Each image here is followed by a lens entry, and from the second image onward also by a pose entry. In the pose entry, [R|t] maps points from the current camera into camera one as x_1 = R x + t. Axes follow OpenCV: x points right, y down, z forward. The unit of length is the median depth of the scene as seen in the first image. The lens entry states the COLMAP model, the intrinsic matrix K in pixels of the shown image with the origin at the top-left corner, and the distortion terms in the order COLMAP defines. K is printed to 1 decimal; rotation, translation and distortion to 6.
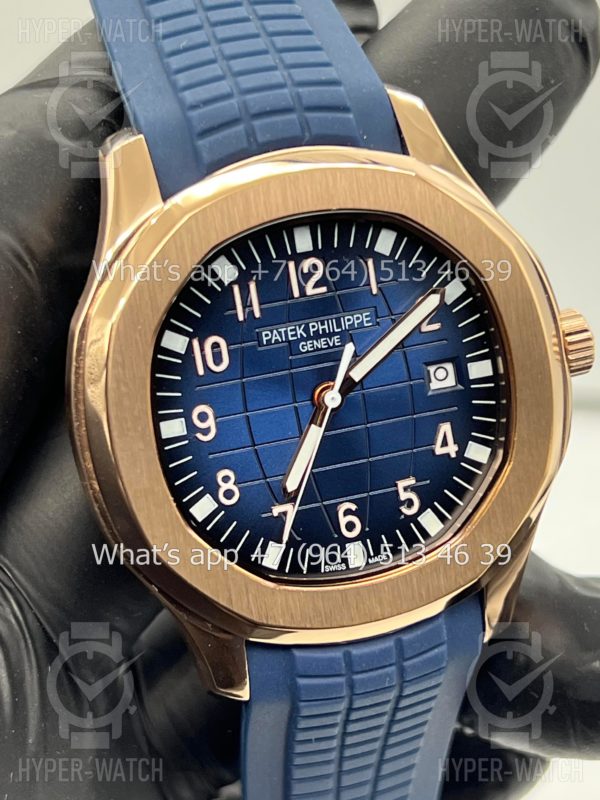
lens RADIAL K [[1878.3, 0, 295.2], [0, 1878.3, 403.9], [0, 0, 1]] dist [0.155766, 0.000000]
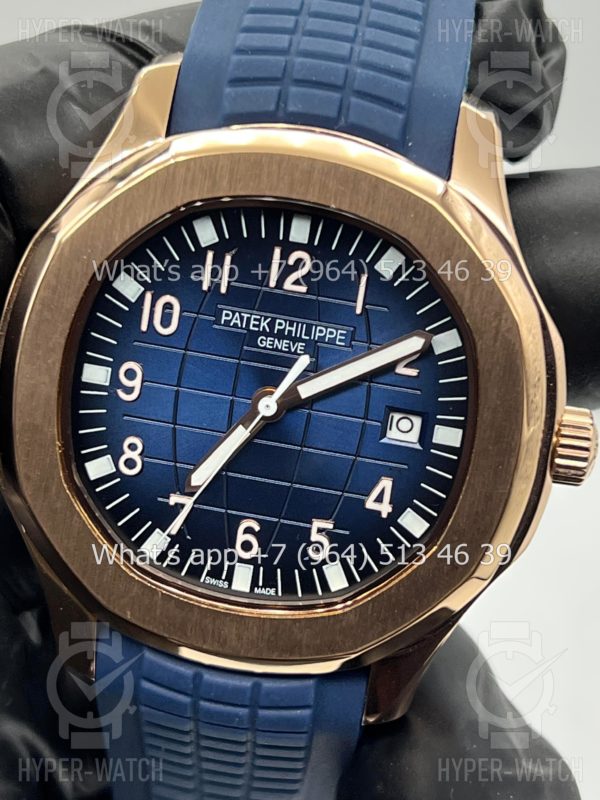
lens RADIAL K [[1878.3, 0, 293.8], [0, 1878.3, 403.8], [0, 0, 1]] dist [0.155766, 0.000000]
pose [[0.899435, 0.353293, -0.257297, 0.260218], [-0.346848, 0.935183, 0.071614, -0.072043], [0.265921, 0.024831, 0.963675, 0.134136]]
